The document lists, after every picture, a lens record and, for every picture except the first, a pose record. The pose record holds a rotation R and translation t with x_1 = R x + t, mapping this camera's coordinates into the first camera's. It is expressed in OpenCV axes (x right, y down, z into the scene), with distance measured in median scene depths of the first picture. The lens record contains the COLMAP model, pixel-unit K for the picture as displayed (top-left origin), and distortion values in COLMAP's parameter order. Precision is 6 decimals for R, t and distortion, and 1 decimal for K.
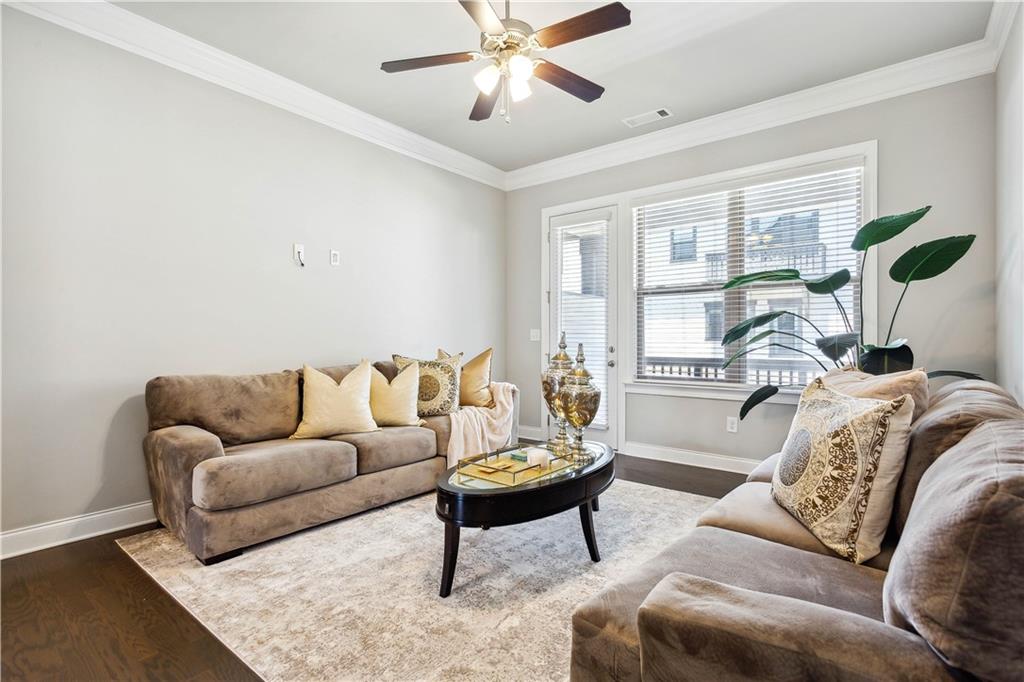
lens RADIAL K [[488.1, 0, 507.9], [0, 488.1, 333.3], [0, 0, 1]] dist [0.002801, 0.000057]
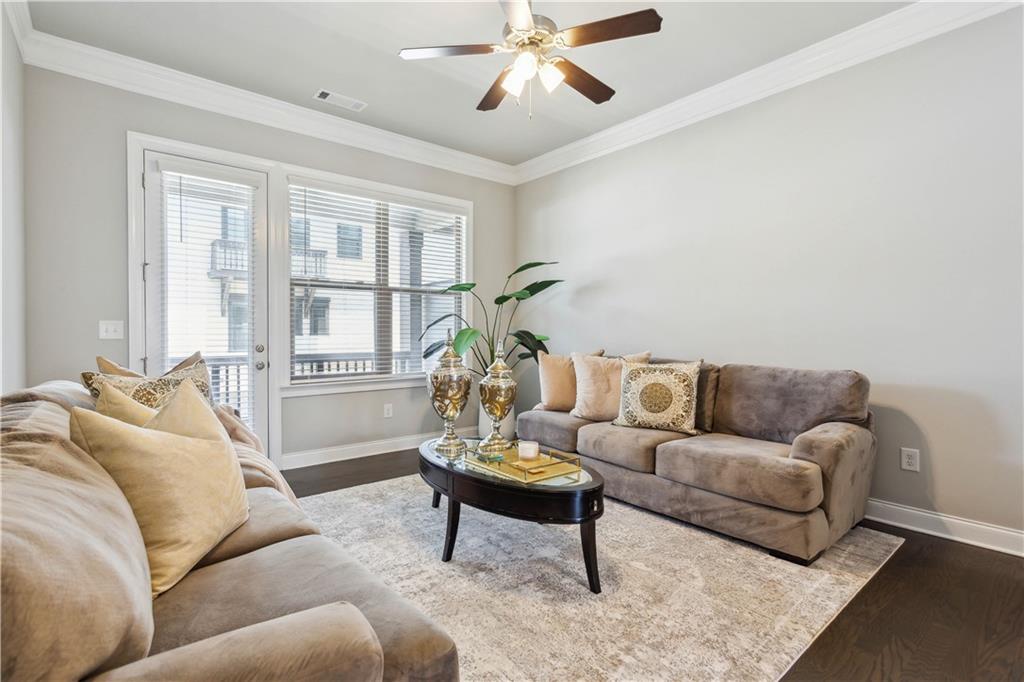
lens RADIAL K [[488.1, 0, 507.9], [0, 488.1, 333.3], [0, 0, 1]] dist [0.002801, 0.000057]
pose [[0.199083, -0.003707, 0.979976, -0.578451], [-0.010883, 0.999923, 0.005993, -0.001371], [-0.979922, -0.011858, 0.199027, 0.493089]]
